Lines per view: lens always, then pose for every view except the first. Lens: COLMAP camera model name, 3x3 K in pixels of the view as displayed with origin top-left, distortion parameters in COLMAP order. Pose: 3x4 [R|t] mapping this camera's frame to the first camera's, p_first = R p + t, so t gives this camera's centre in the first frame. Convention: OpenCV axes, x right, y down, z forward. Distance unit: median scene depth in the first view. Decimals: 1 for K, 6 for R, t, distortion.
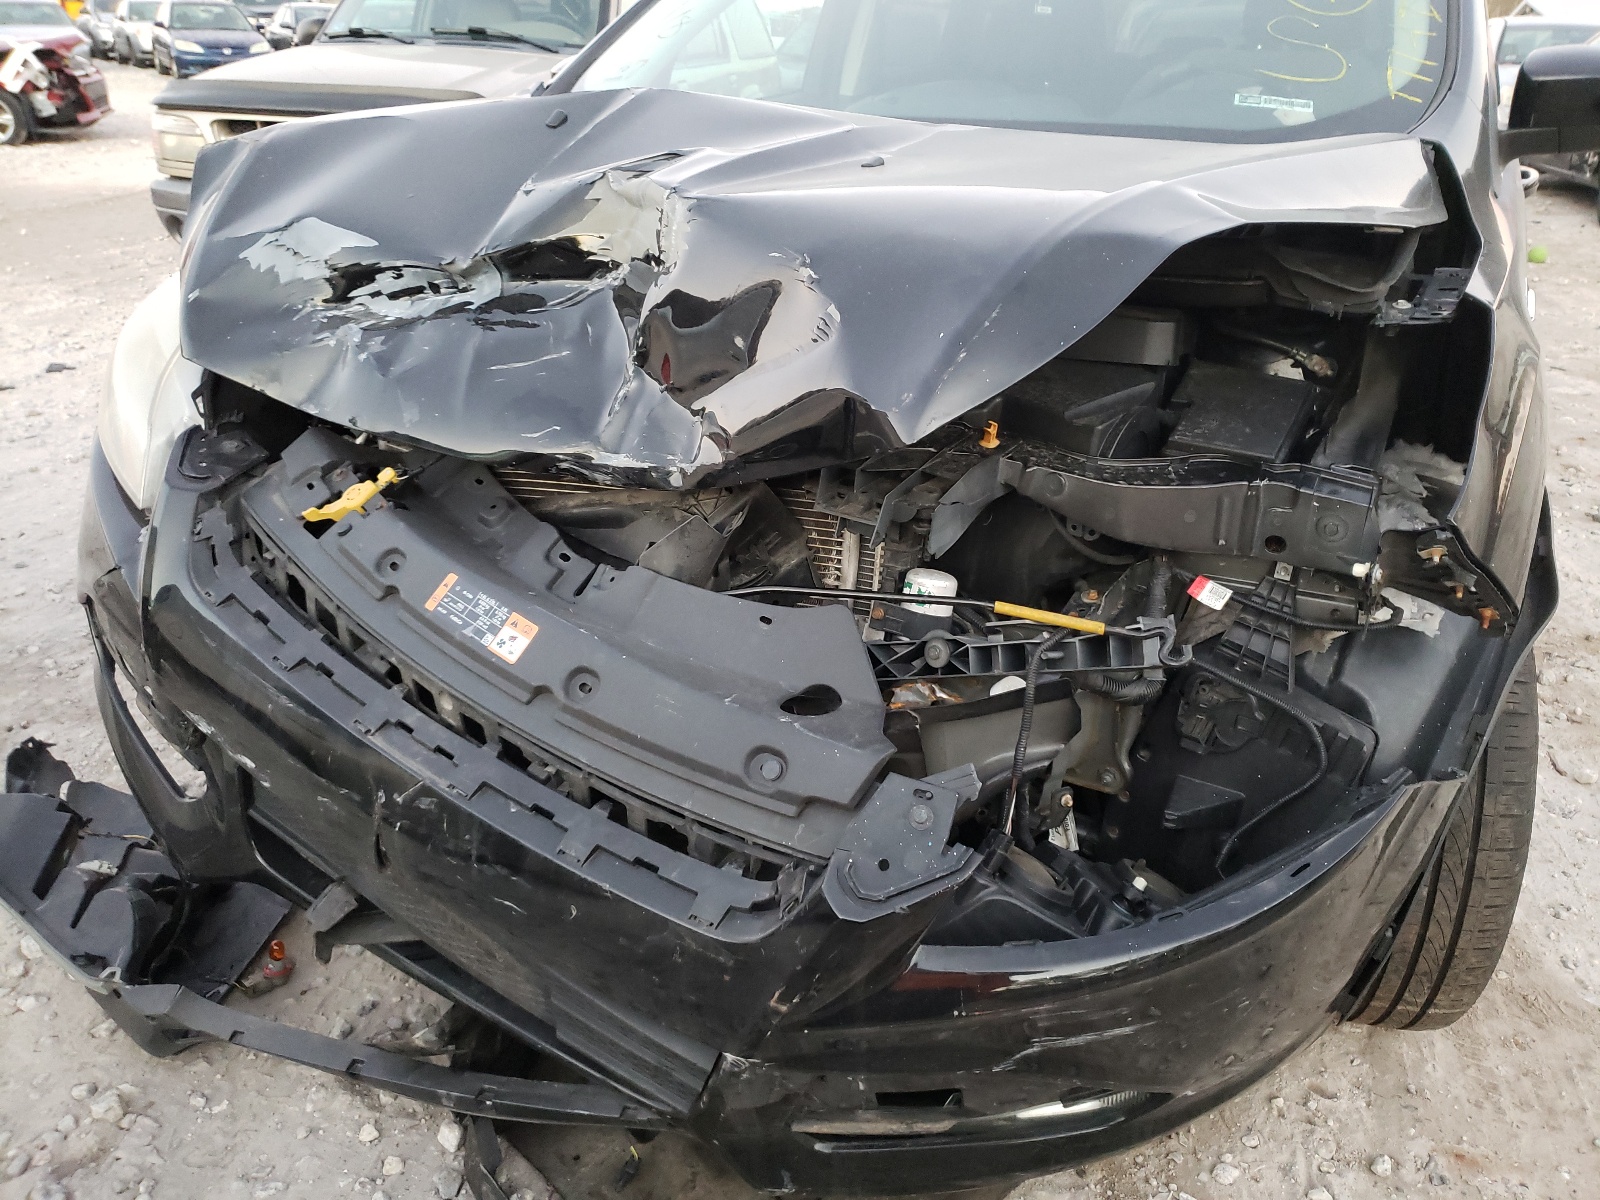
lens RADIAL K [[1243.8, 0, 791.1], [0, 1243.8, 603.5], [0, 0, 1]] dist [-0.000124, -0.000149]
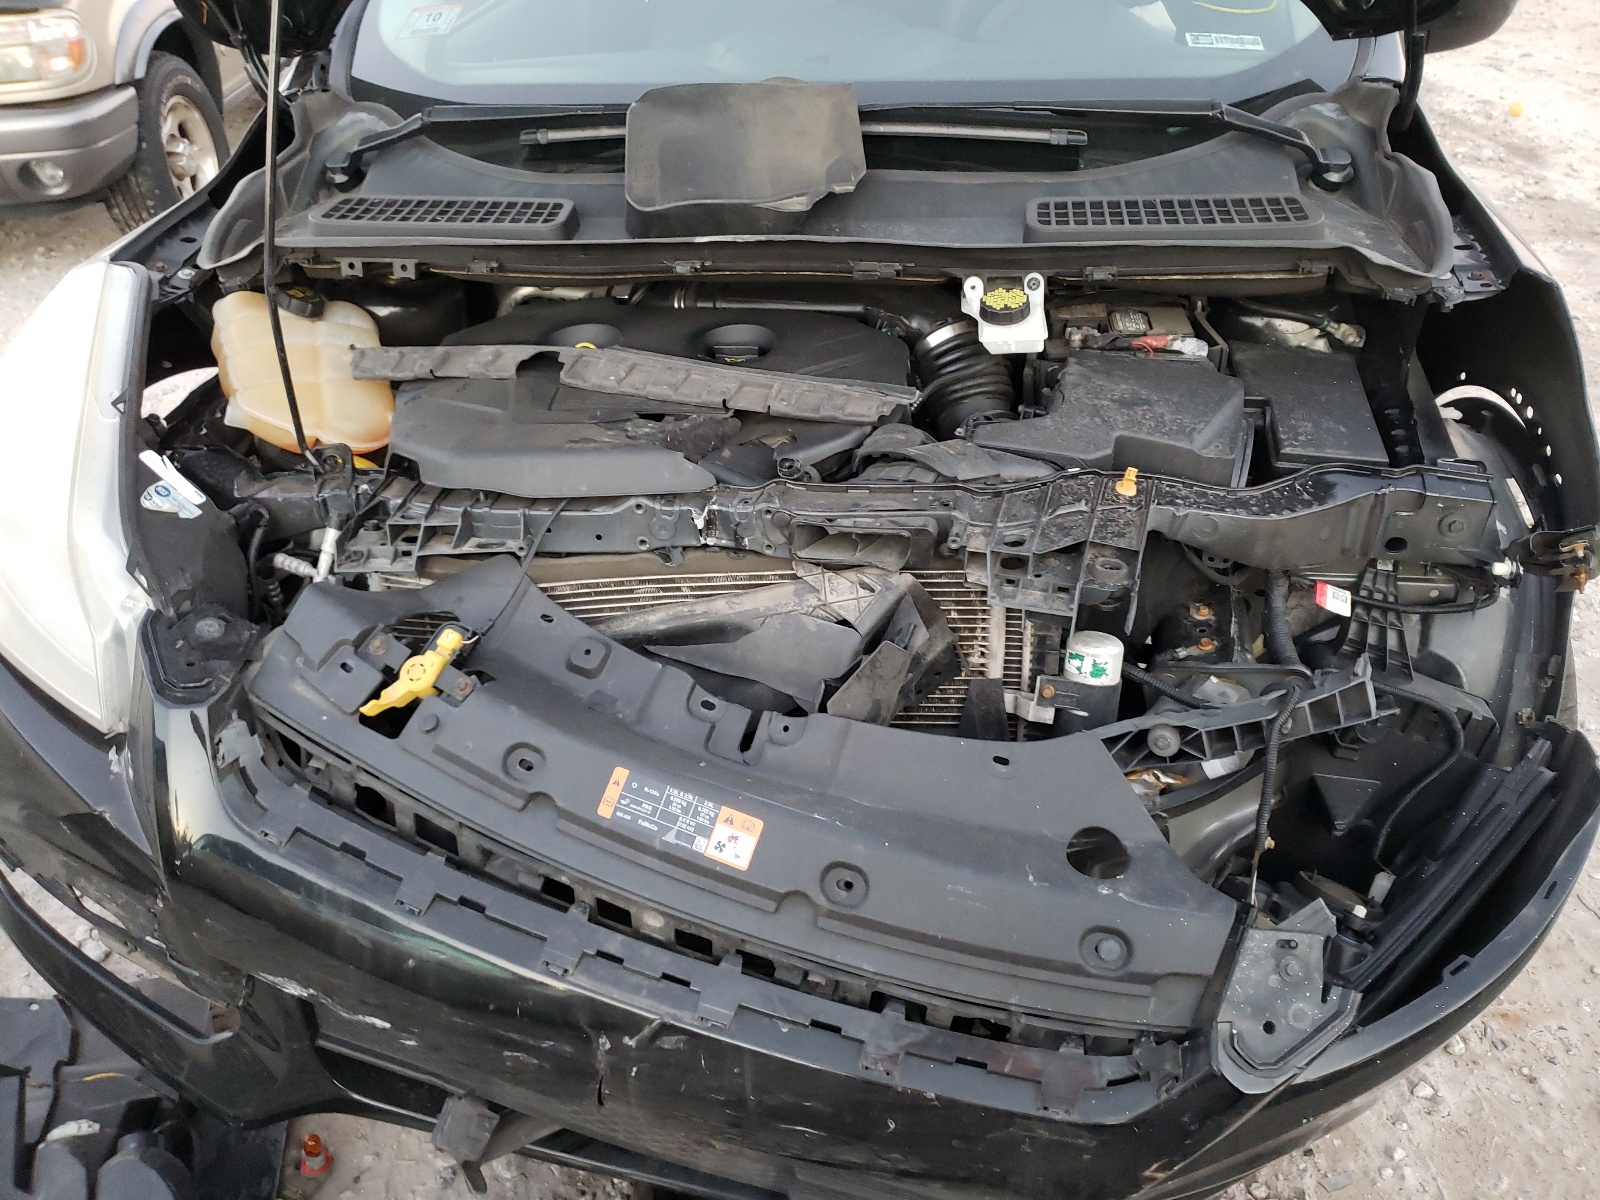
lens RADIAL K [[1243.8, 0, 798.8], [0, 1243.8, 595.5], [0, 0, 1]] dist [-0.000124, -0.000149]
pose [[0.945471, -0.195395, 0.260585, -0.347843], [0.159249, 0.975237, 0.153468, -0.243660], [-0.284119, -0.103602, 0.953175, 0.169192]]
